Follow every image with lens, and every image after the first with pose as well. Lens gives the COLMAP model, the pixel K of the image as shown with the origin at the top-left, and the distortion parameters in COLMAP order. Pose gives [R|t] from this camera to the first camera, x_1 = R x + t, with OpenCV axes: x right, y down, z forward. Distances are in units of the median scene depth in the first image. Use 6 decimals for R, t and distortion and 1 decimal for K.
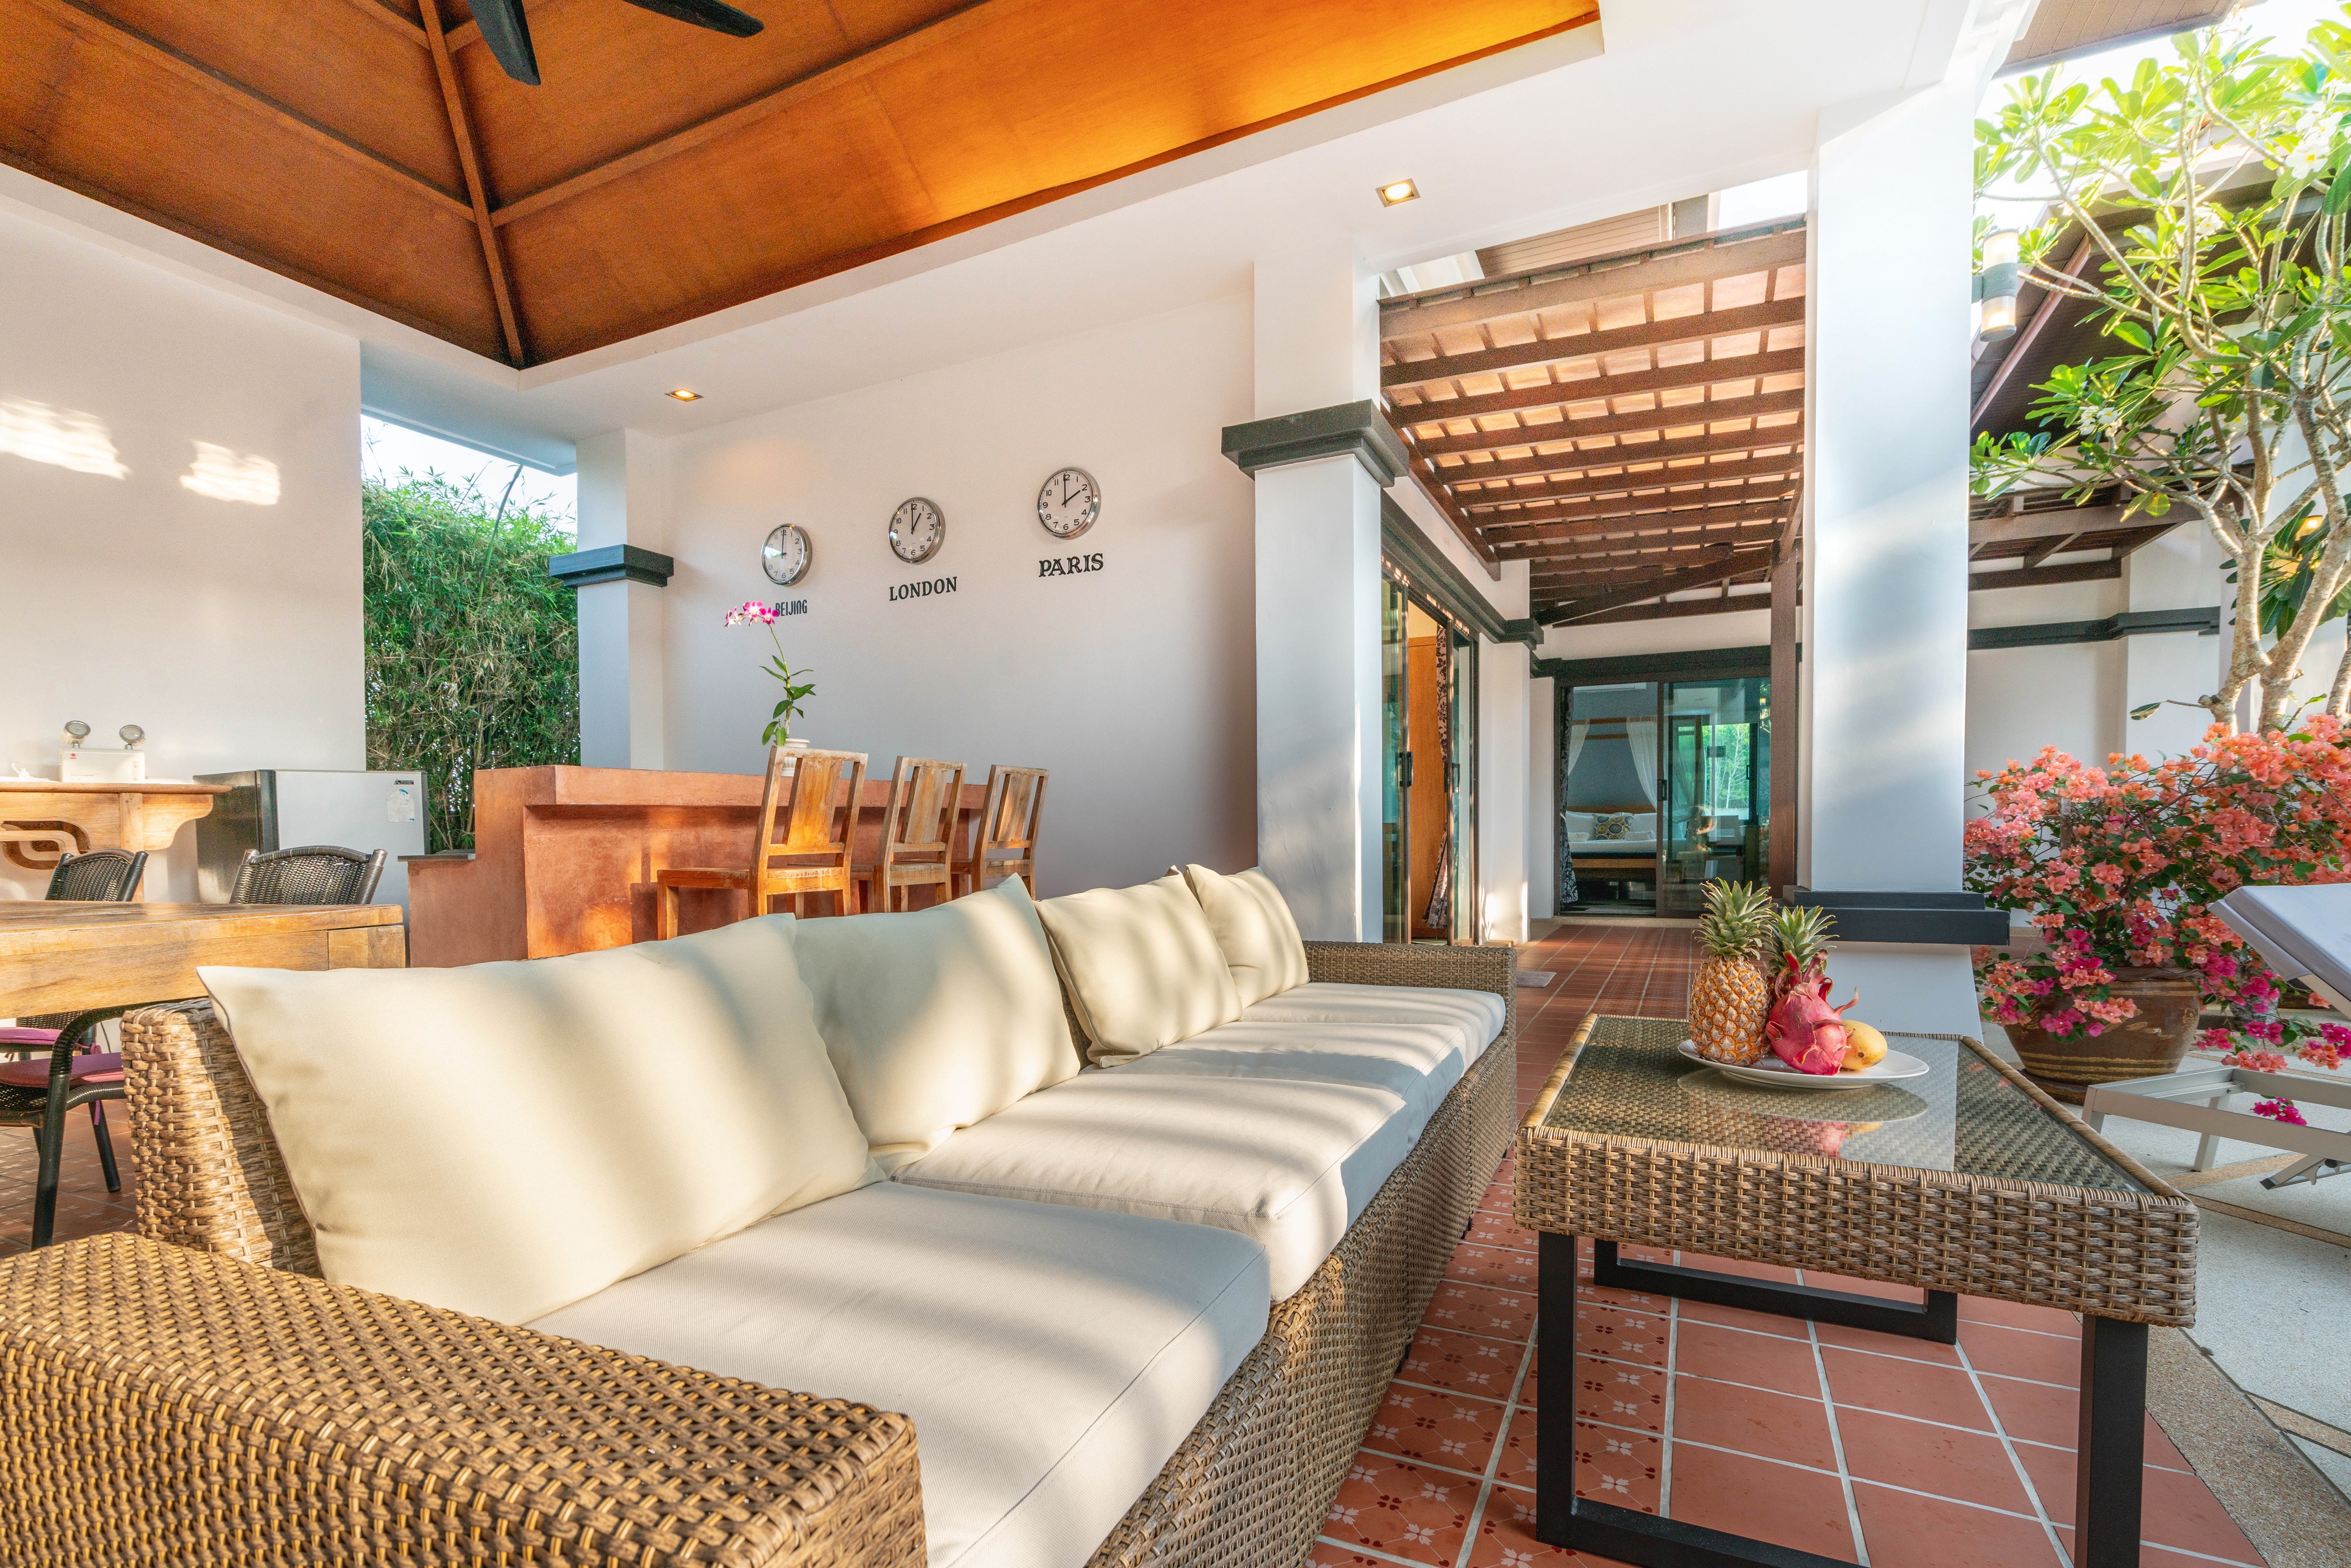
lens RADIAL K [[1091.7, 0, 1145.8], [0, 1091.7, 841.5], [0, 0, 1]] dist [0.000703, 0.000059]
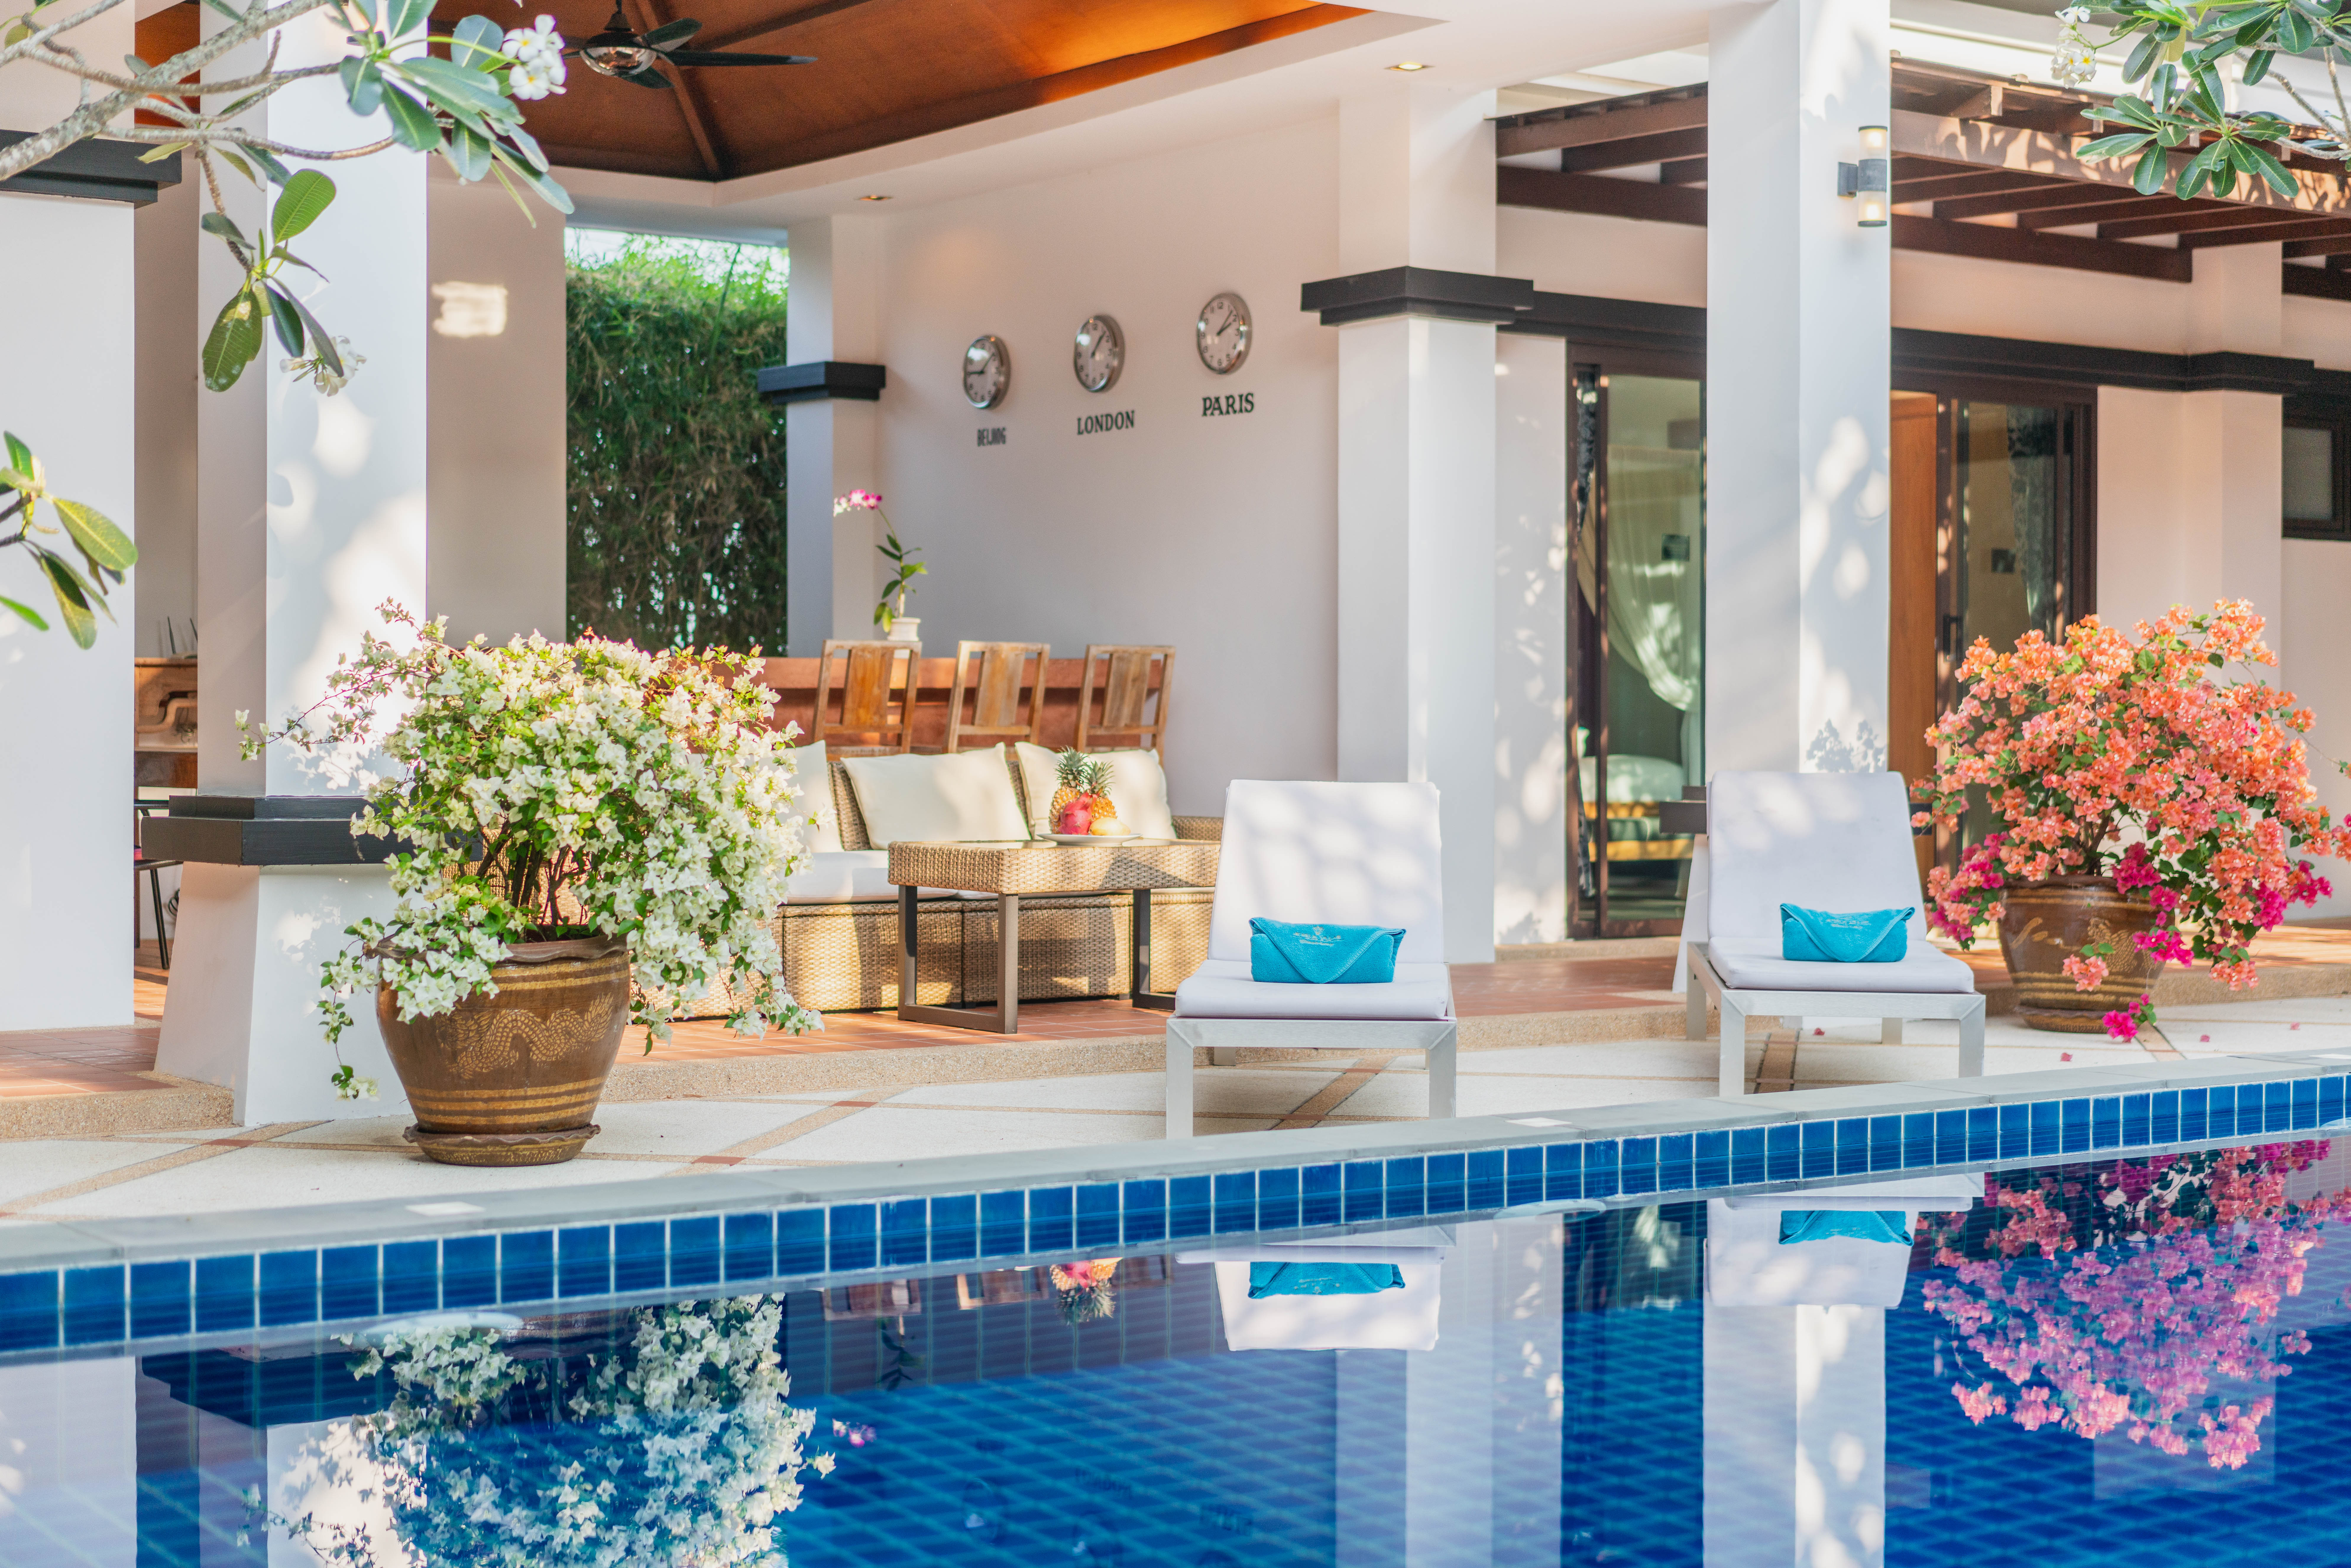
lens RADIAL K [[3696.2, 0, 1175.5], [0, 3696.2, 784.0], [0, 0, 1]] dist [-0.198913, -0.001815]
pose [[0.883675, 0.022399, -0.467564, 1.160424], [-0.015976, 0.999716, 0.017699, -0.006174], [0.467828, -0.008171, 0.883782, -1.458559]]
